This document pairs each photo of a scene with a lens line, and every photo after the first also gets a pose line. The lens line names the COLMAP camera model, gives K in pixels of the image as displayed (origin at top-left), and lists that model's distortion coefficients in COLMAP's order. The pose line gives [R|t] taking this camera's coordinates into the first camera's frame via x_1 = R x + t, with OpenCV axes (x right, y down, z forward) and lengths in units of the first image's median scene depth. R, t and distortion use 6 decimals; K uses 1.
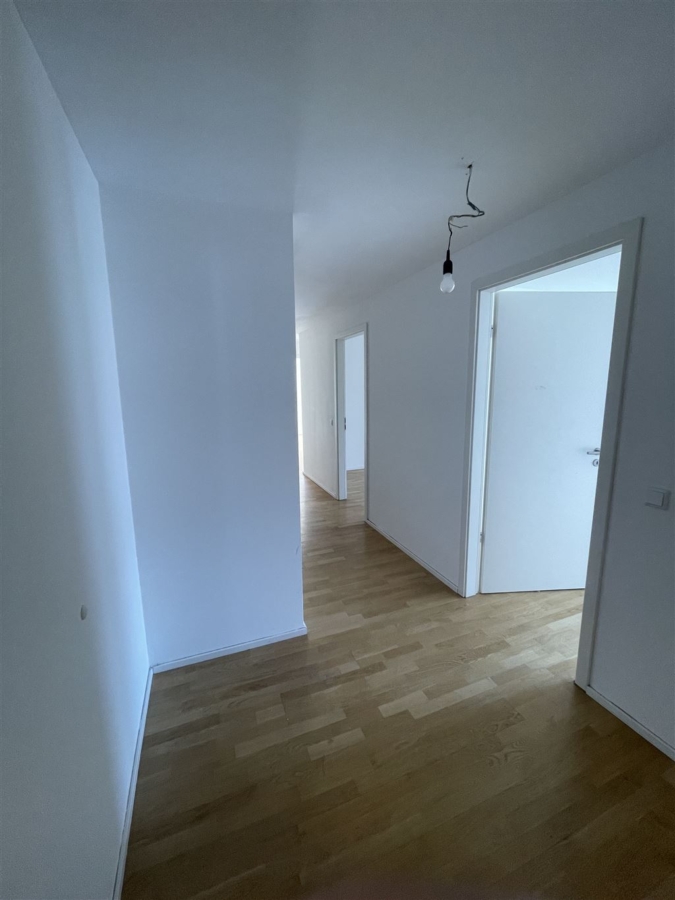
lens RADIAL K [[362.7, 0, 338.3], [0, 362.7, 446.9], [0, 0, 1]] dist [-0.000695, 0.000092]
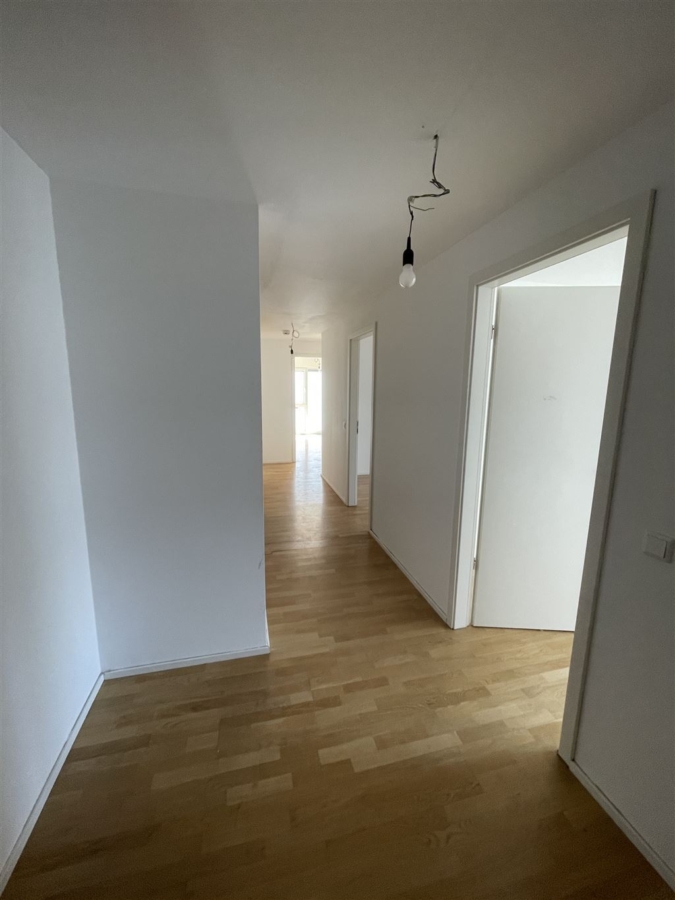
lens RADIAL K [[362.7, 0, 338.3], [0, 362.7, 446.9], [0, 0, 1]] dist [-0.000695, 0.000092]
pose [[0.992032, 0.045133, -0.117623, 0.206150], [-0.044878, 0.998981, 0.004812, -0.035546], [0.117720, 0.000505, 0.993047, 0.103102]]
